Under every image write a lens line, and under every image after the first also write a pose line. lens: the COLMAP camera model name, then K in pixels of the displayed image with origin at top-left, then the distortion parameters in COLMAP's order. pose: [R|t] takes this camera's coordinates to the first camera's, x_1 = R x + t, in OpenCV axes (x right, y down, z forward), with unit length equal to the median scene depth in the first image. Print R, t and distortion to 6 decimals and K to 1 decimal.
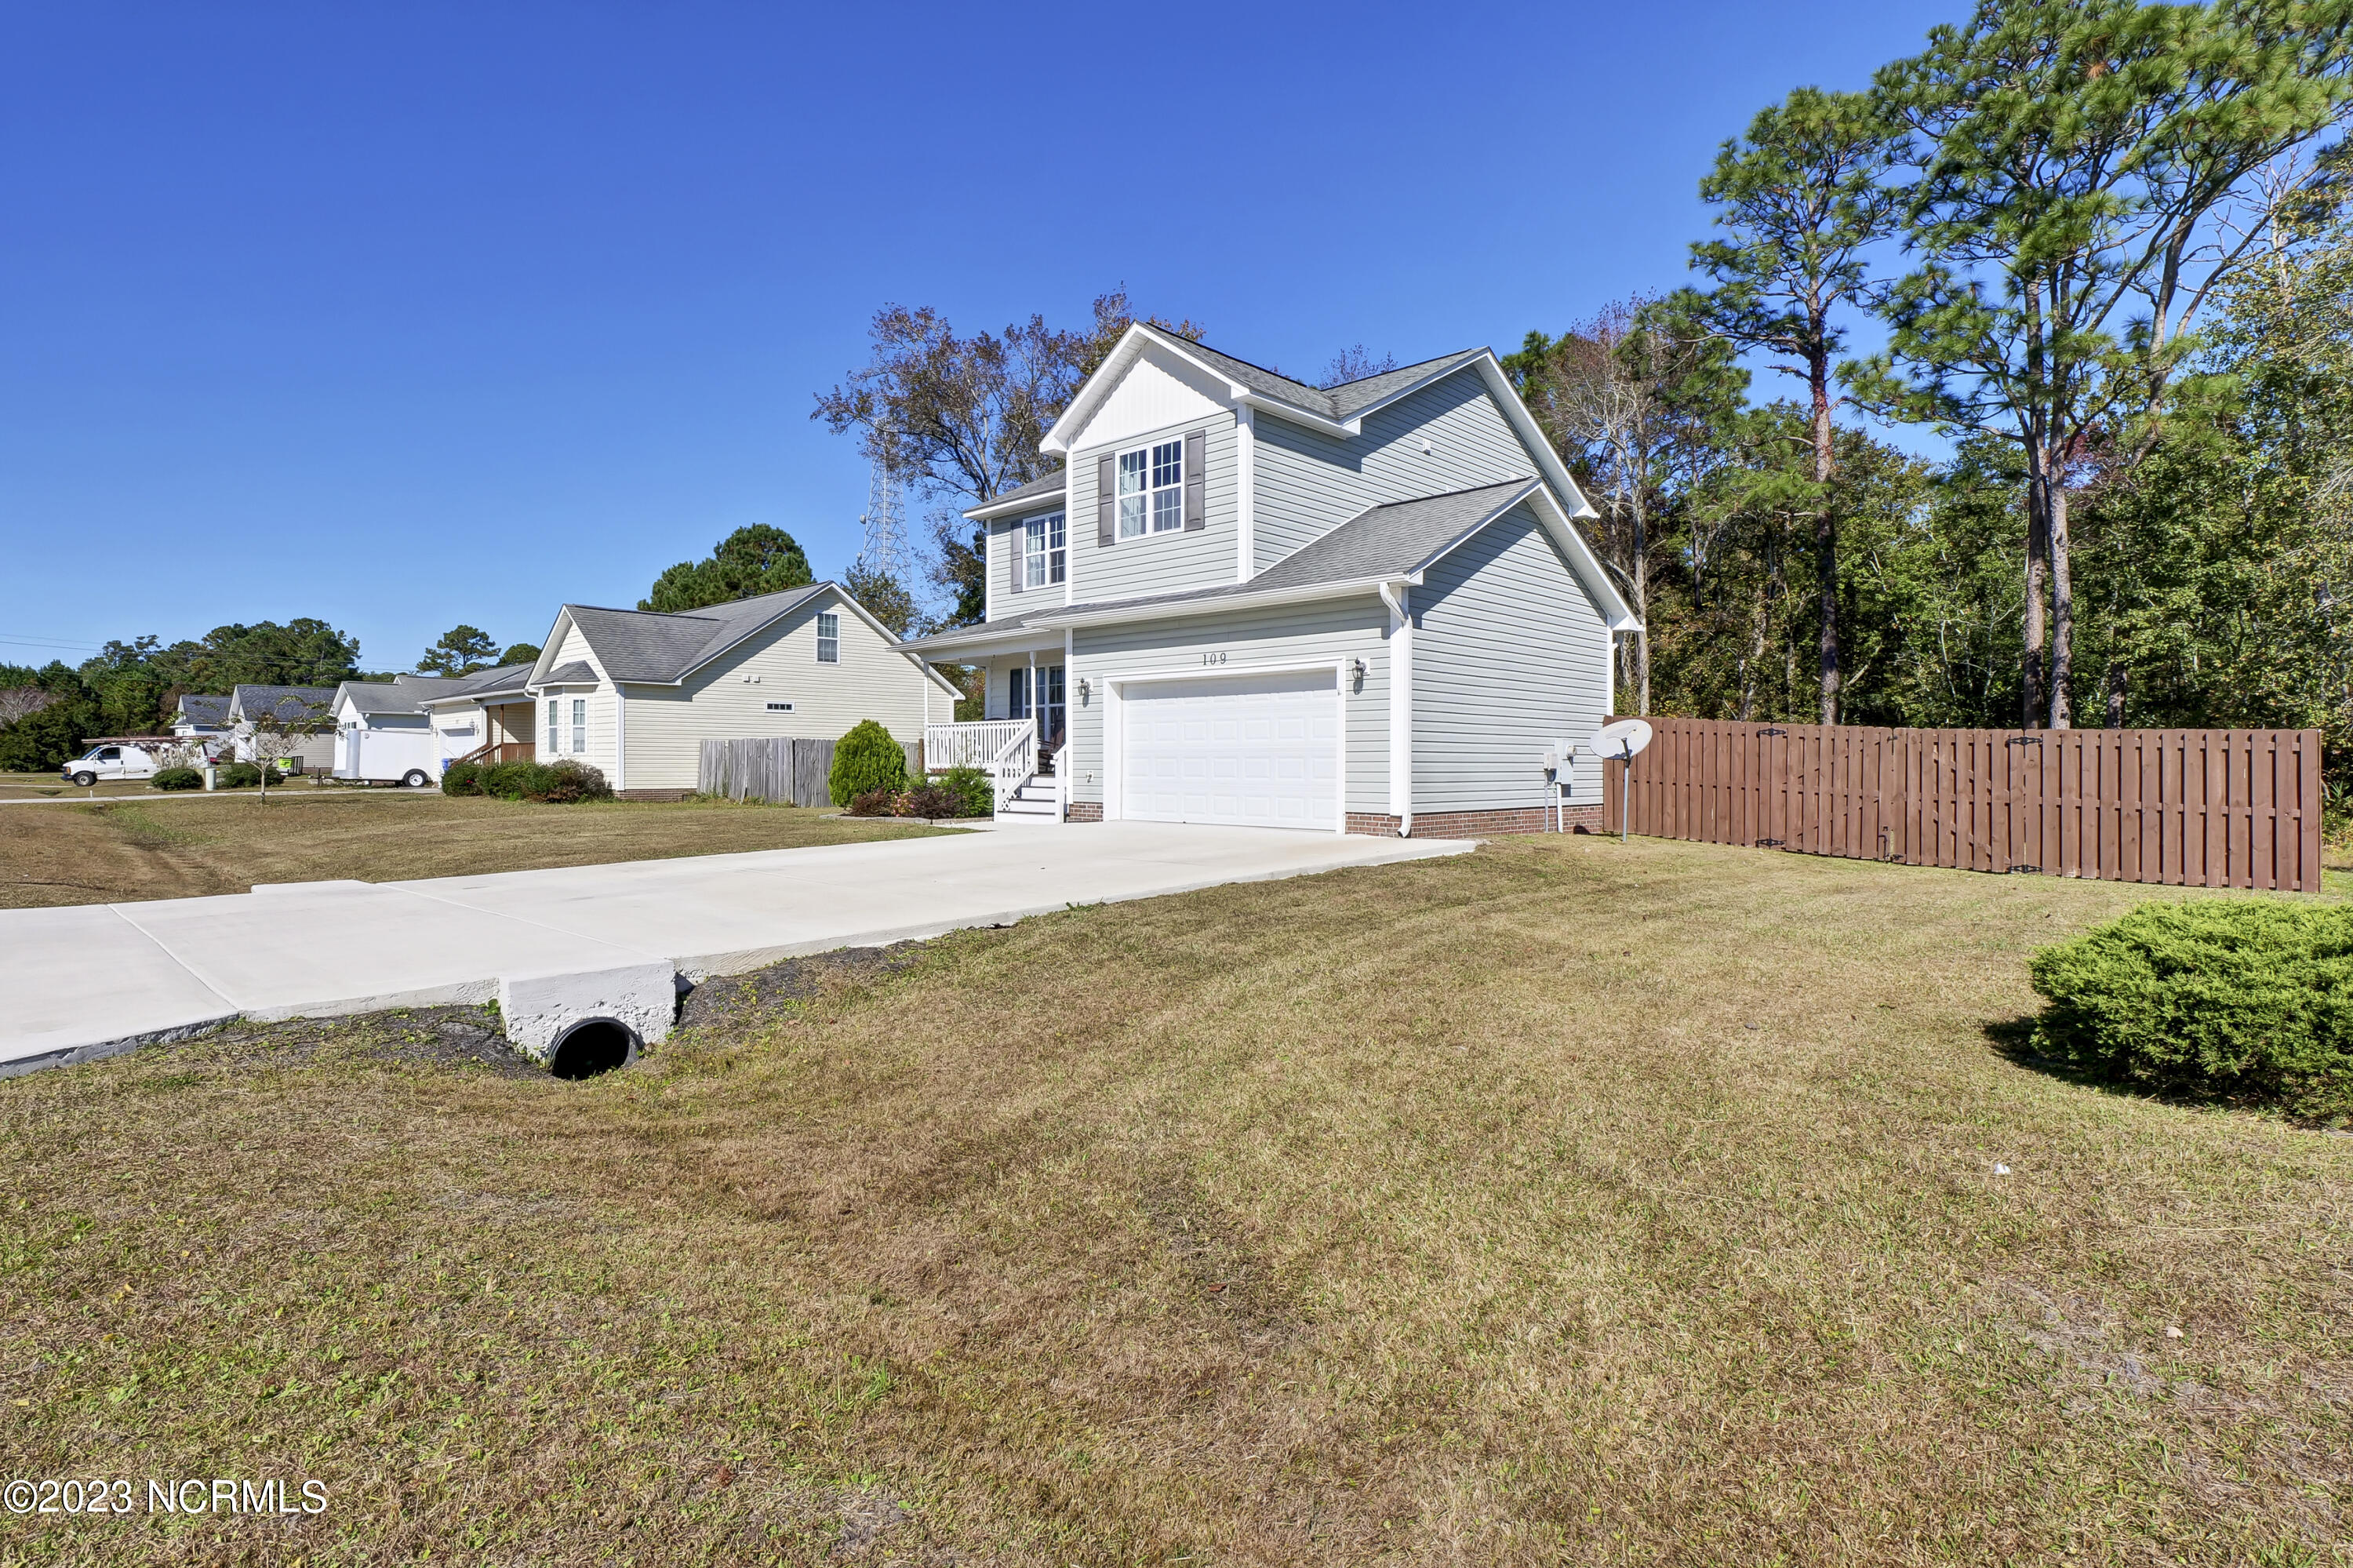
lens RADIAL K [[1181.6, 0, 1163.4], [0, 1181.6, 774.1], [0, 0, 1]] dist [-0.013067, -0.001231]
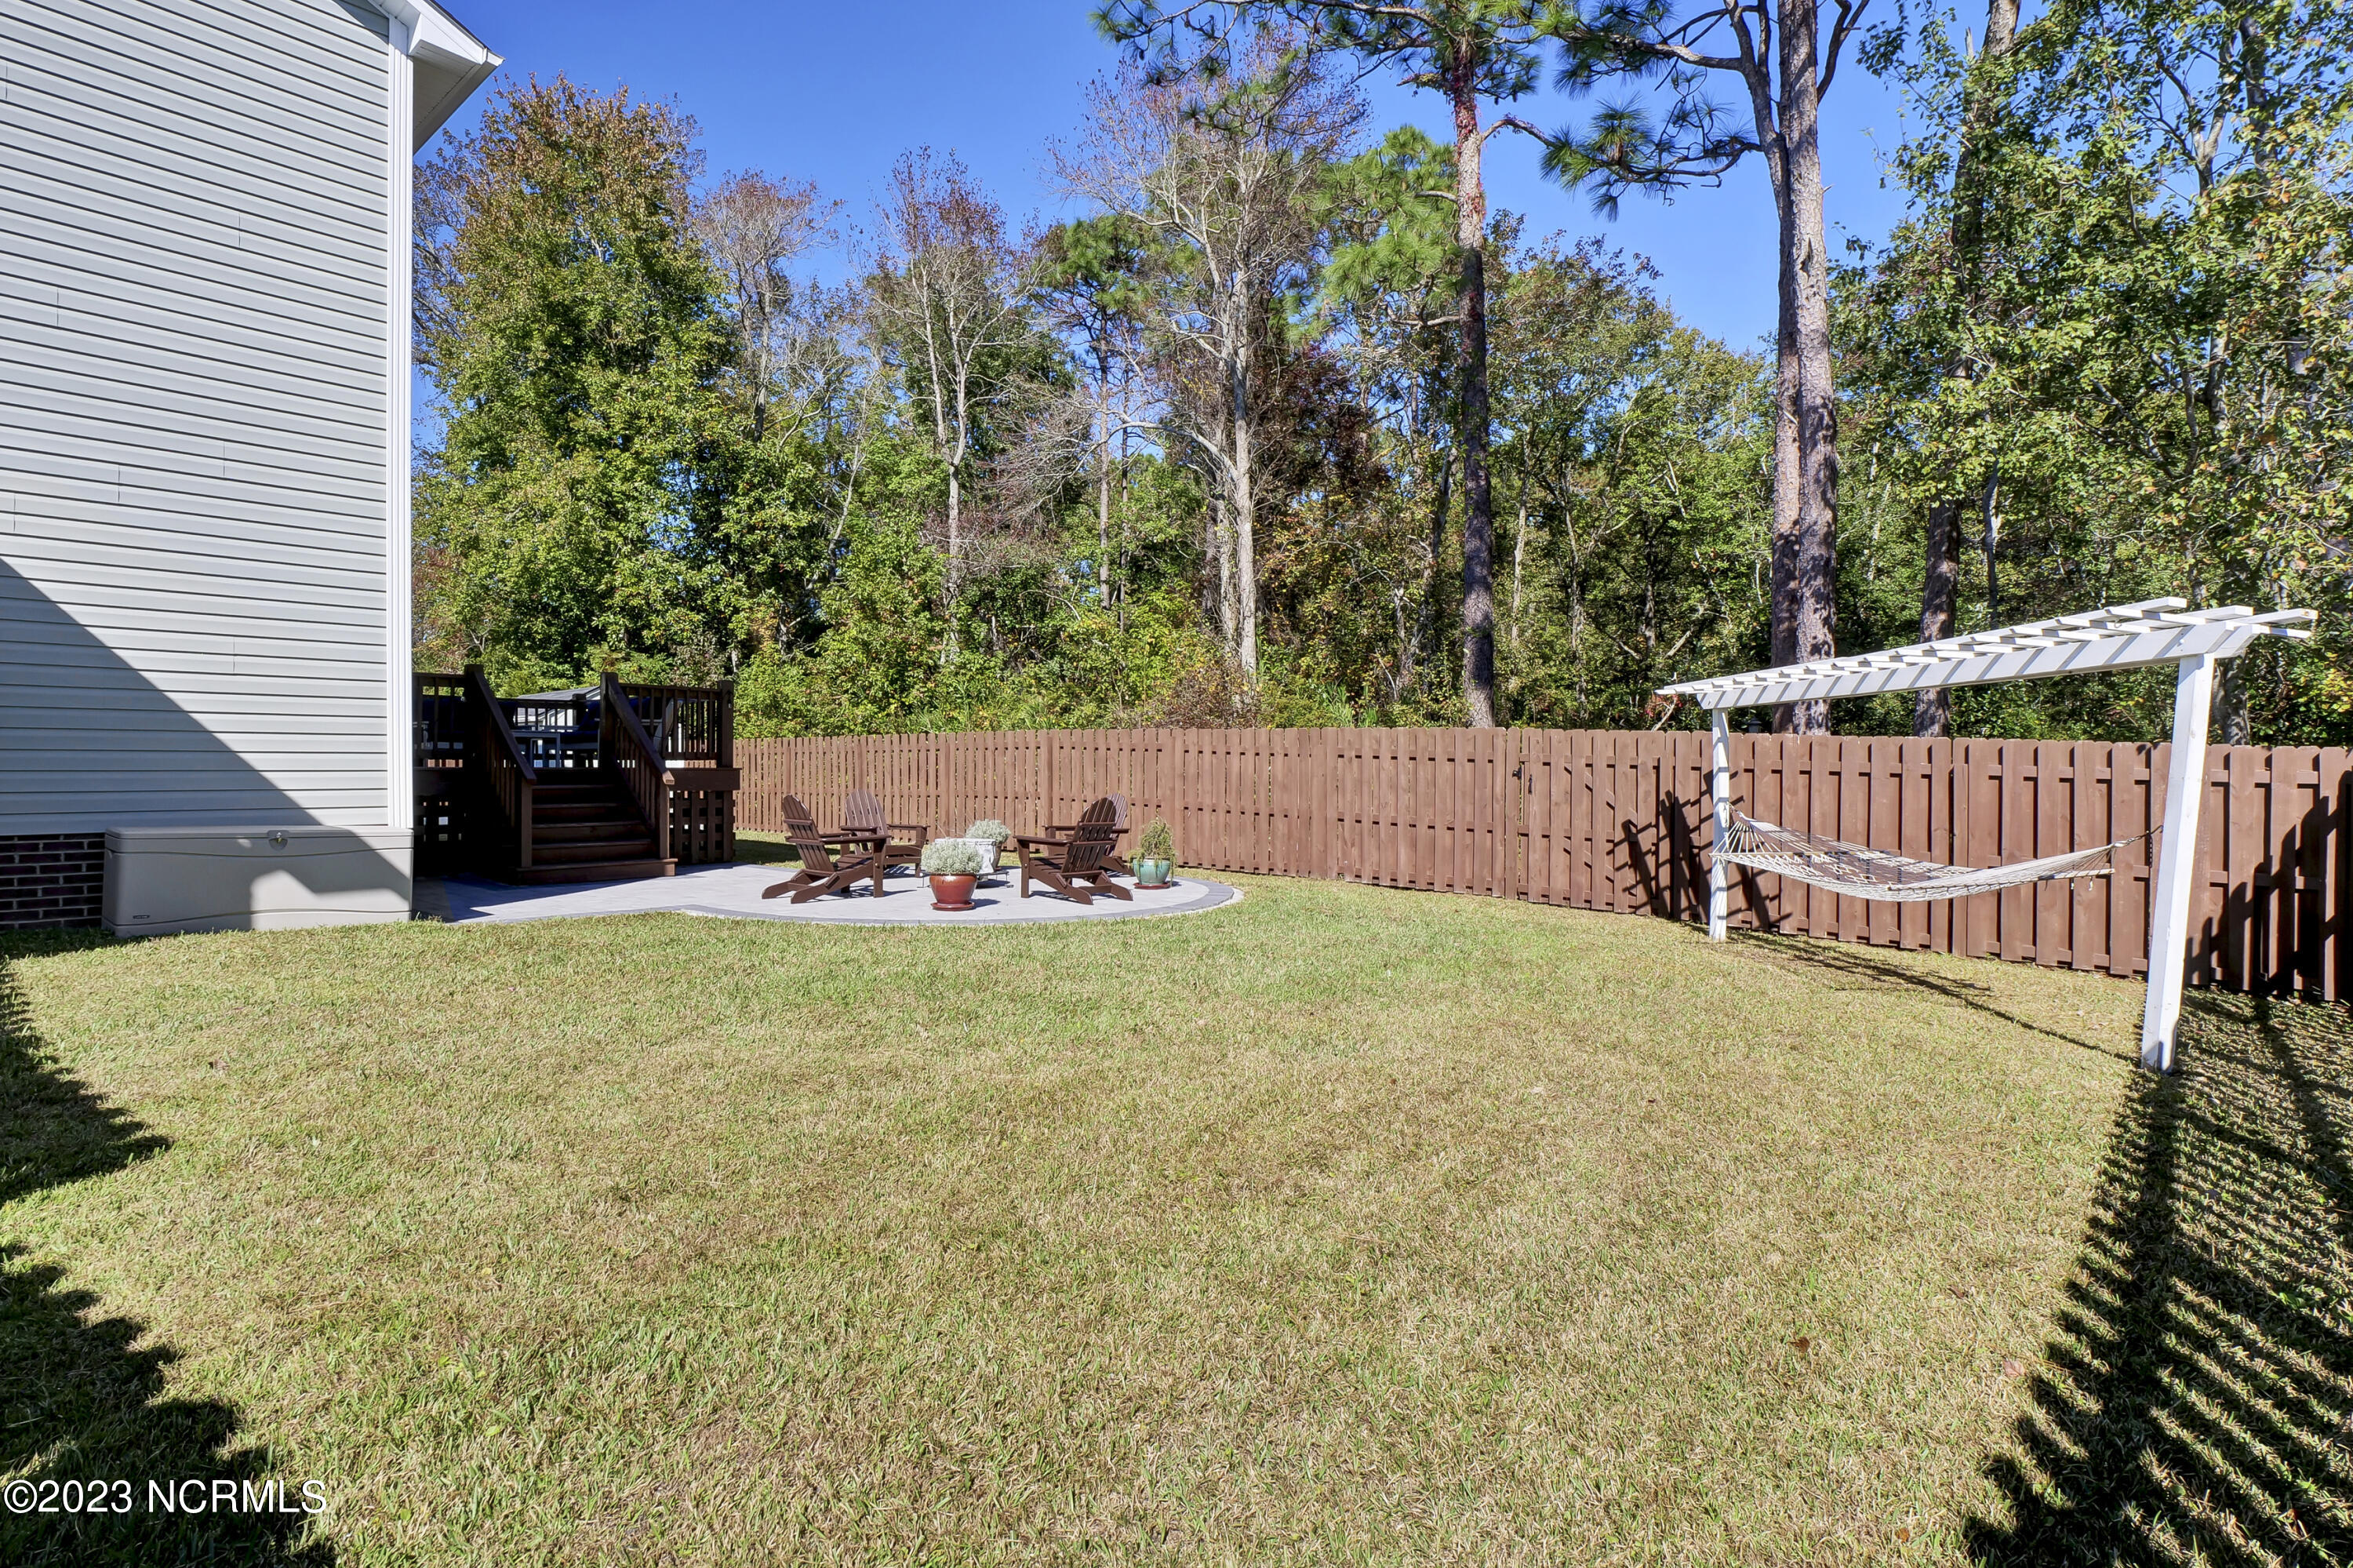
lens RADIAL K [[1181.6, 0, 1163.4], [0, 1181.6, 774.1], [0, 0, 1]] dist [-0.013067, -0.001231]
pose [[0.998681, -0.000627, 0.051340, 0.330326], [0.000300, 0.999980, 0.006392, -0.001997], [-0.051342, -0.006368, 0.998661, 0.372679]]
